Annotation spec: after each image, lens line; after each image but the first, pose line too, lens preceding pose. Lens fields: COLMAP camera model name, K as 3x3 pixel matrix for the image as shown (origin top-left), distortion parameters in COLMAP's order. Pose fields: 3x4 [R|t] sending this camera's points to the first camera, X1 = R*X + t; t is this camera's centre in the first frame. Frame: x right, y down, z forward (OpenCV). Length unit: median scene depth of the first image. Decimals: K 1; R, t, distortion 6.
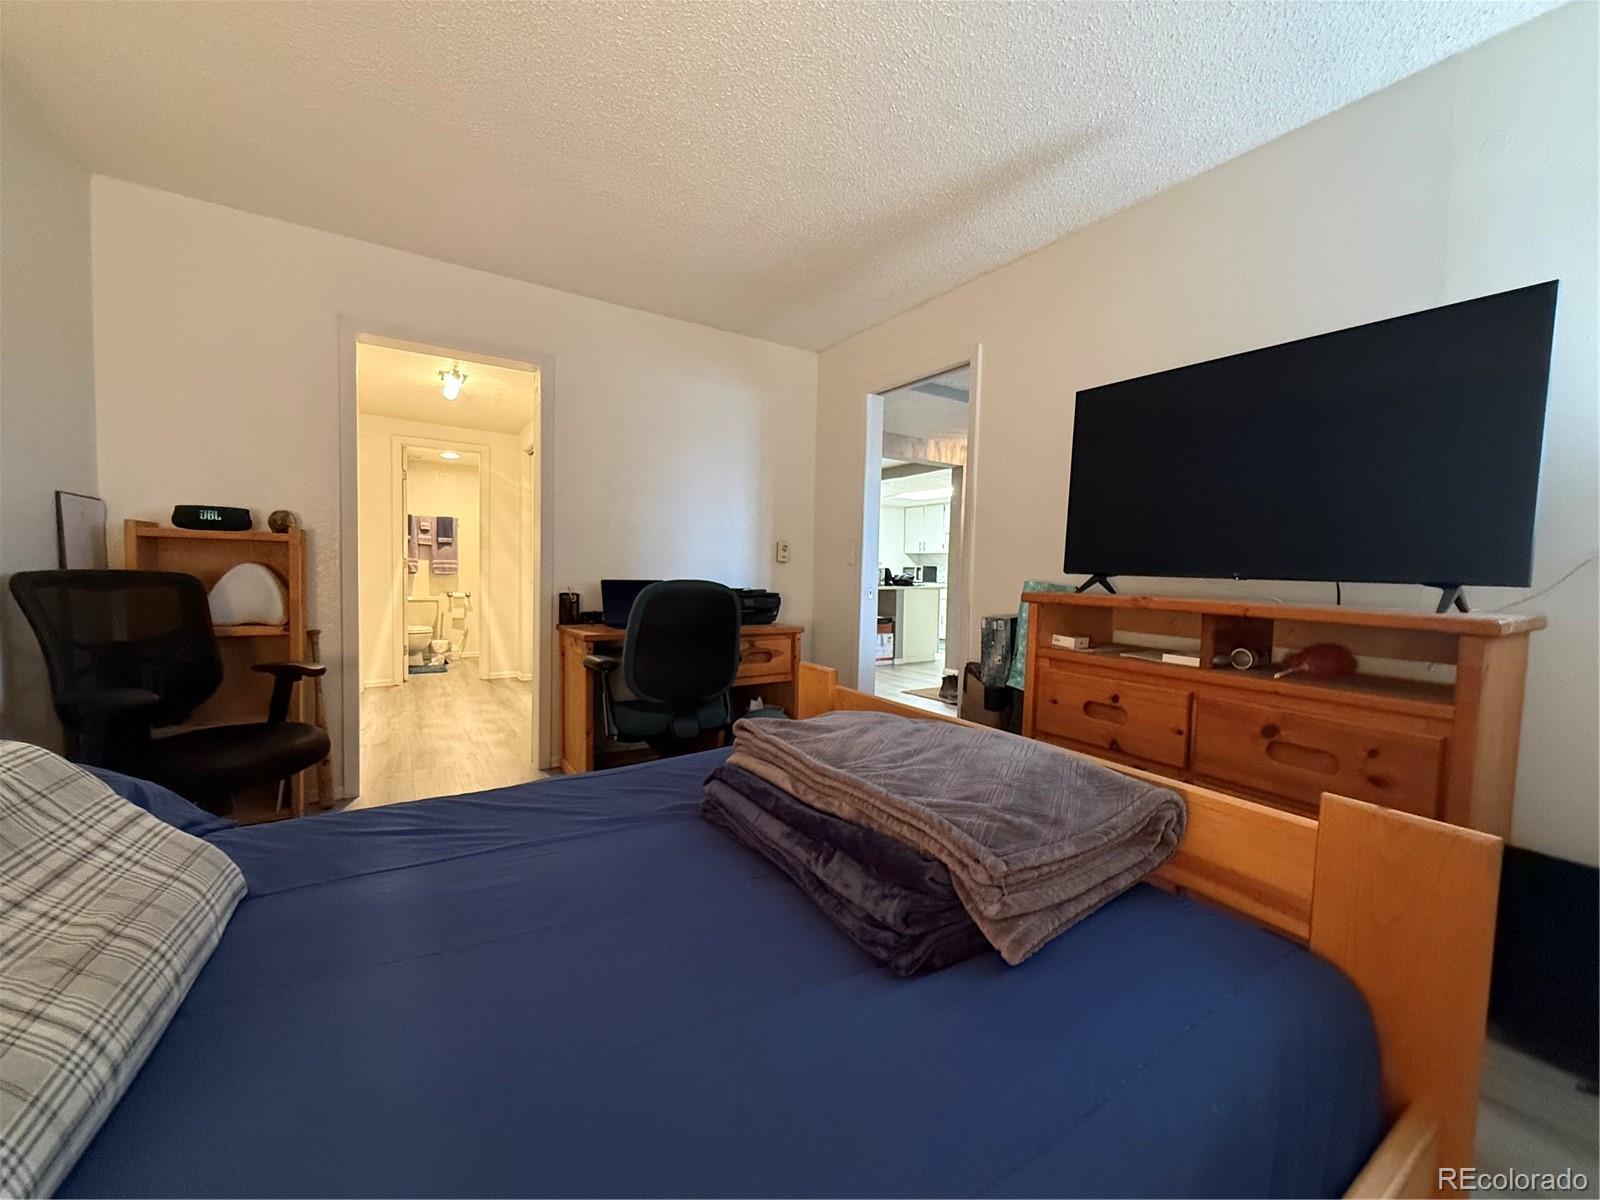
lens RADIAL K [[640.2, 0, 817.6], [0, 640.2, 601.1], [0, 0, 1]] dist [0.000880, 0.000144]
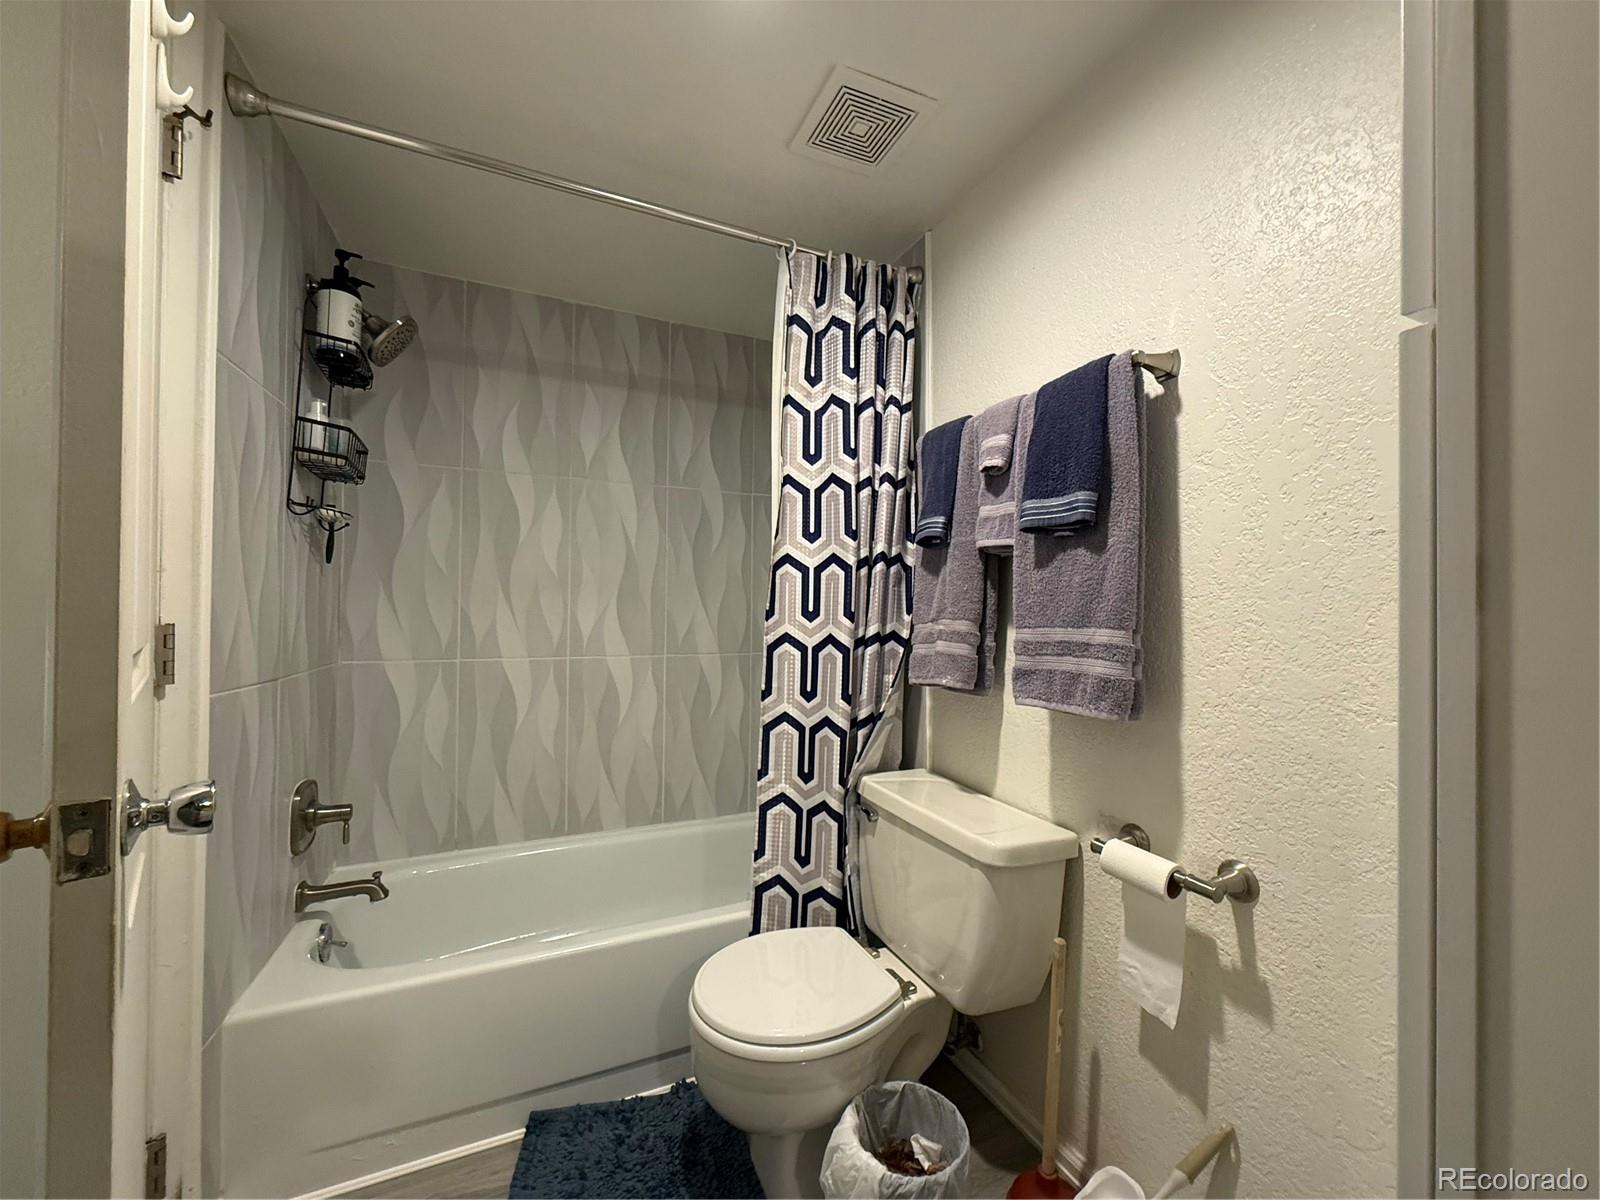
lens RADIAL K [[640.2, 0, 817.6], [0, 640.2, 601.1], [0, 0, 1]] dist [0.000880, 0.000144]
pose [[-0.146590, -0.043929, -0.988221, -0.409047], [-0.061727, 0.997473, -0.035184, -0.061278], [0.987270, 0.055843, -0.148931, 0.959488]]
